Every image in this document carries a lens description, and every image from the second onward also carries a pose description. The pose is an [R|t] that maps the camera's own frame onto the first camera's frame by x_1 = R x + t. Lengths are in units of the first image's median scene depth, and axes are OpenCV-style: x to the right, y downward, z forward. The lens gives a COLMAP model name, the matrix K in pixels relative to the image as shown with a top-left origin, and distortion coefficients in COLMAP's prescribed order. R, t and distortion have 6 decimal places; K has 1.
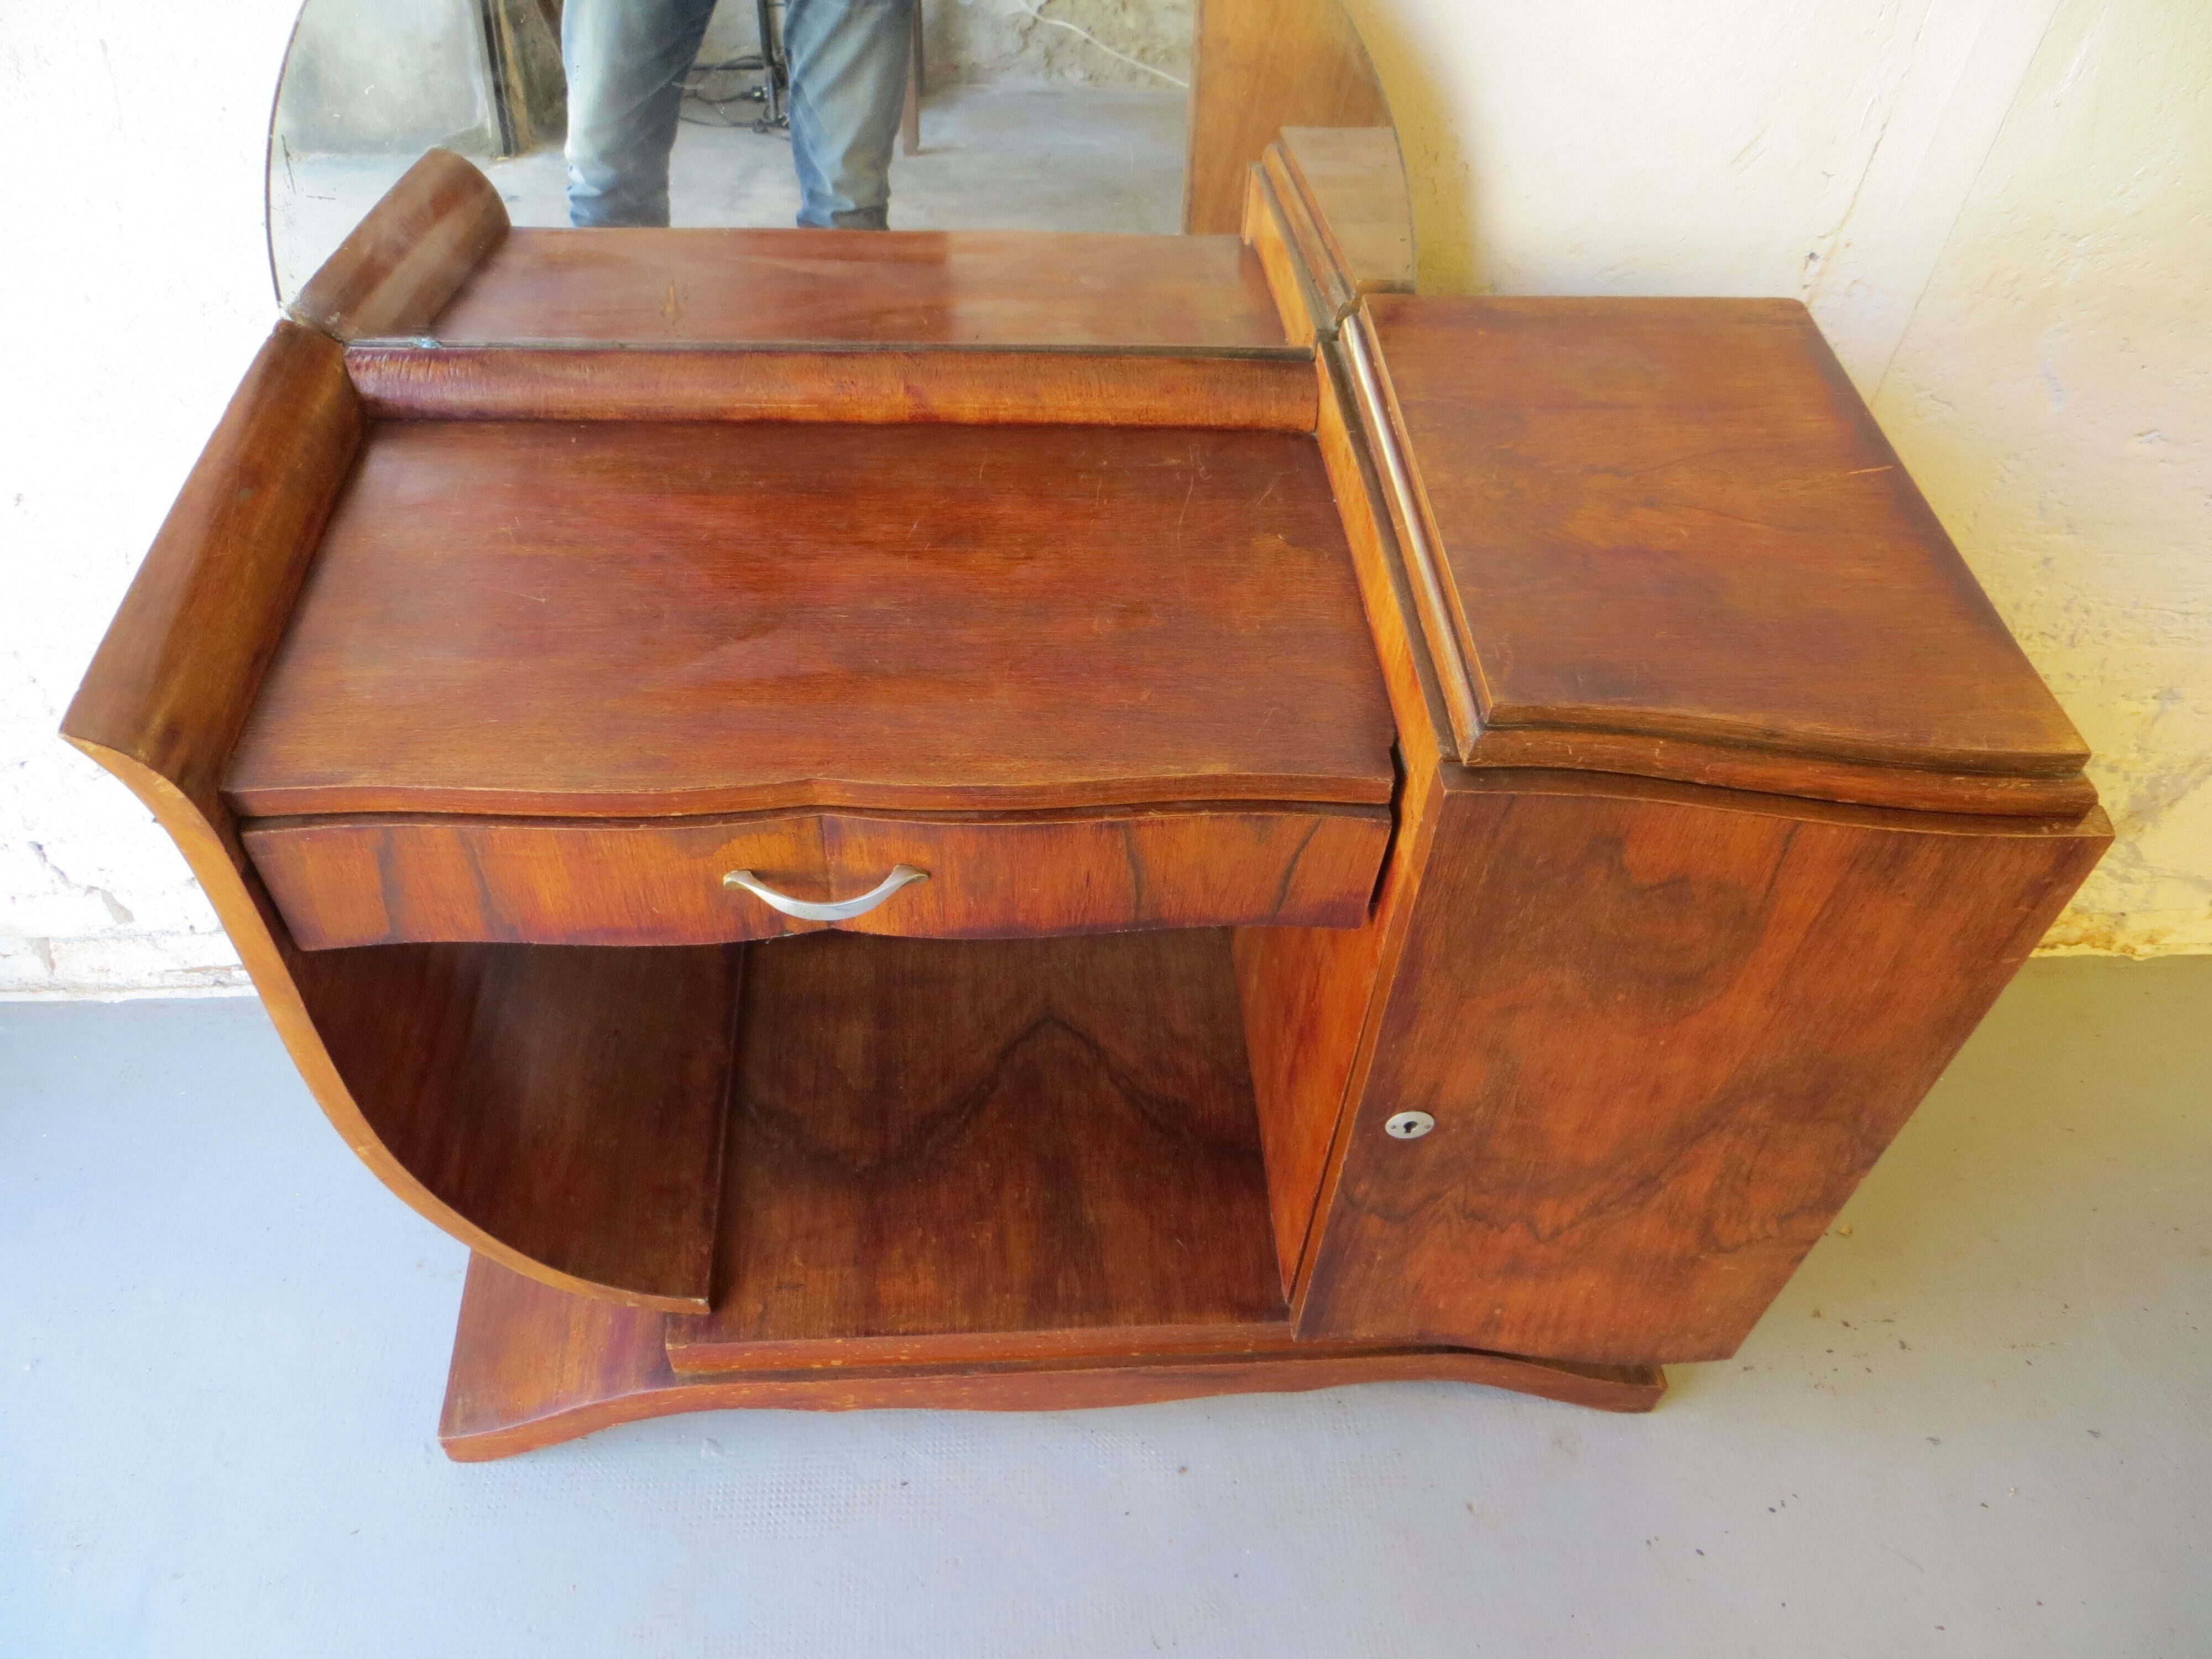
lens RADIAL K [[1649.8, 0, 1098.2], [0, 1649.8, 808.3], [0, 0, 1]] dist [-0.015018, -0.001699]
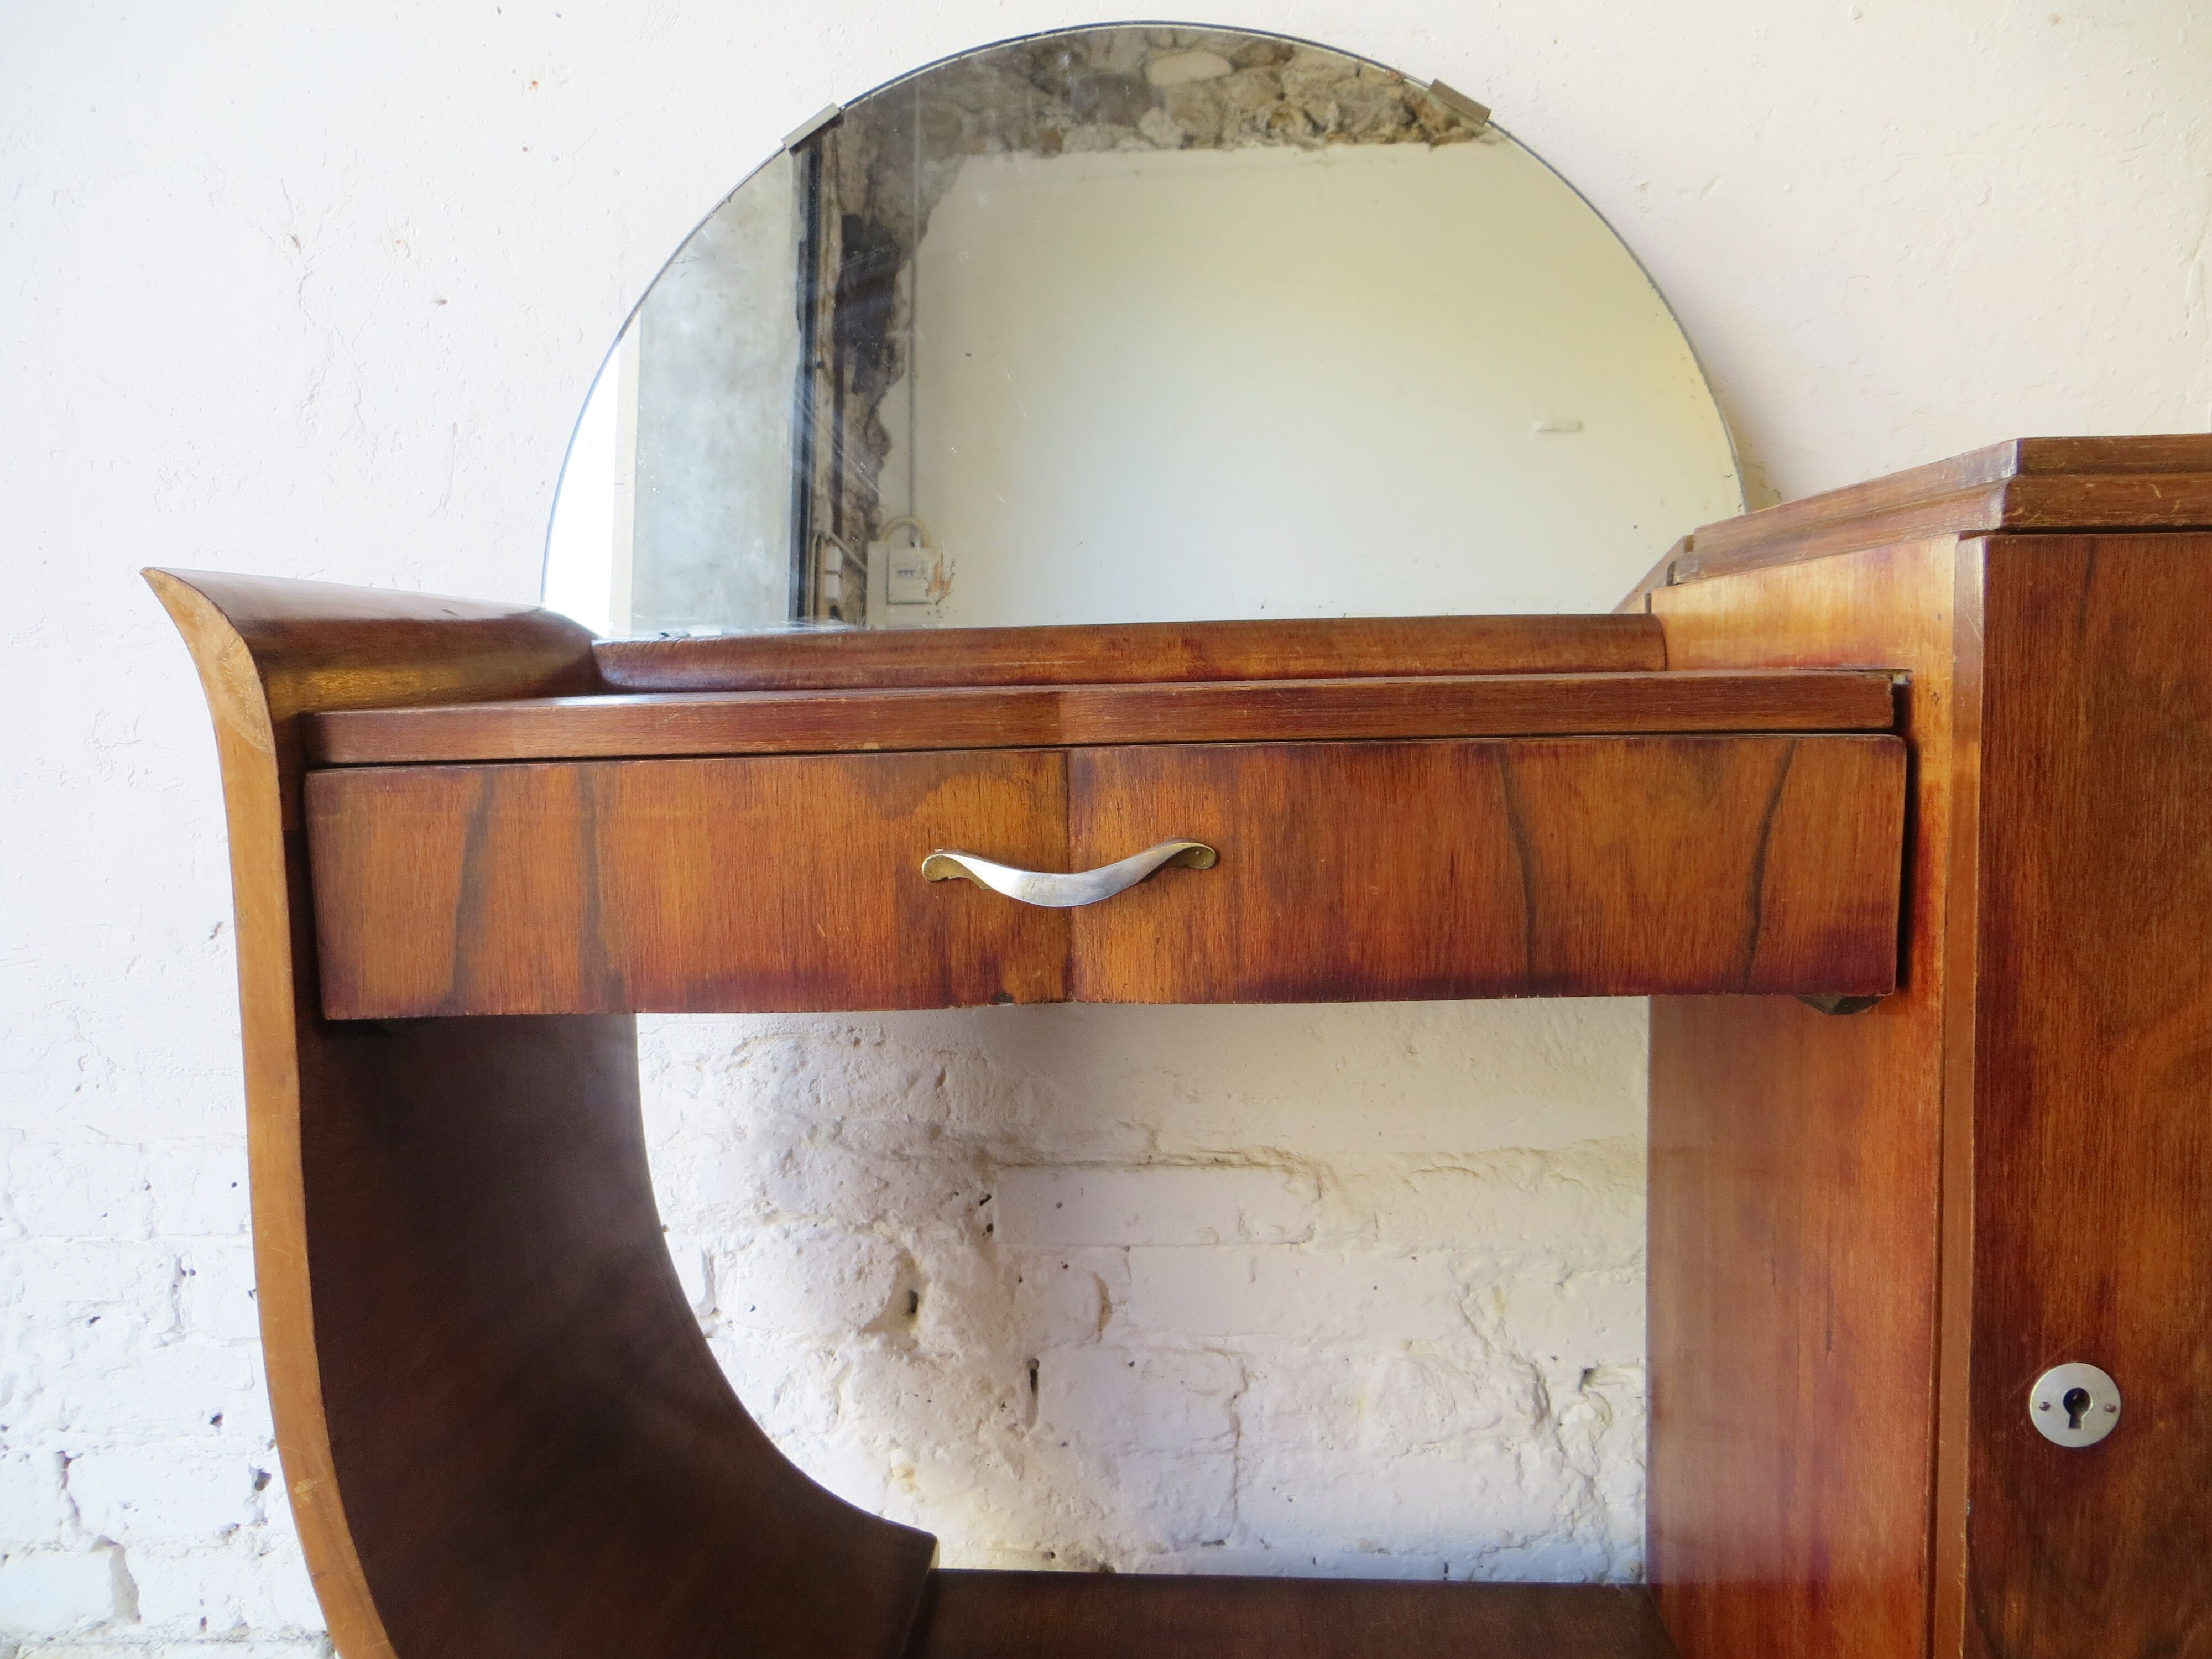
lens RADIAL K [[1657.1, 0, 1097.2], [0, 1657.1, 822.8], [0, 0, 1]] dist [-0.016562, 0.002001]
pose [[0.990104, -0.054035, -0.129513, -0.055832], [-0.046755, 0.743150, -0.667490, 0.444563], [0.132315, 0.666940, 0.733269, 0.433148]]
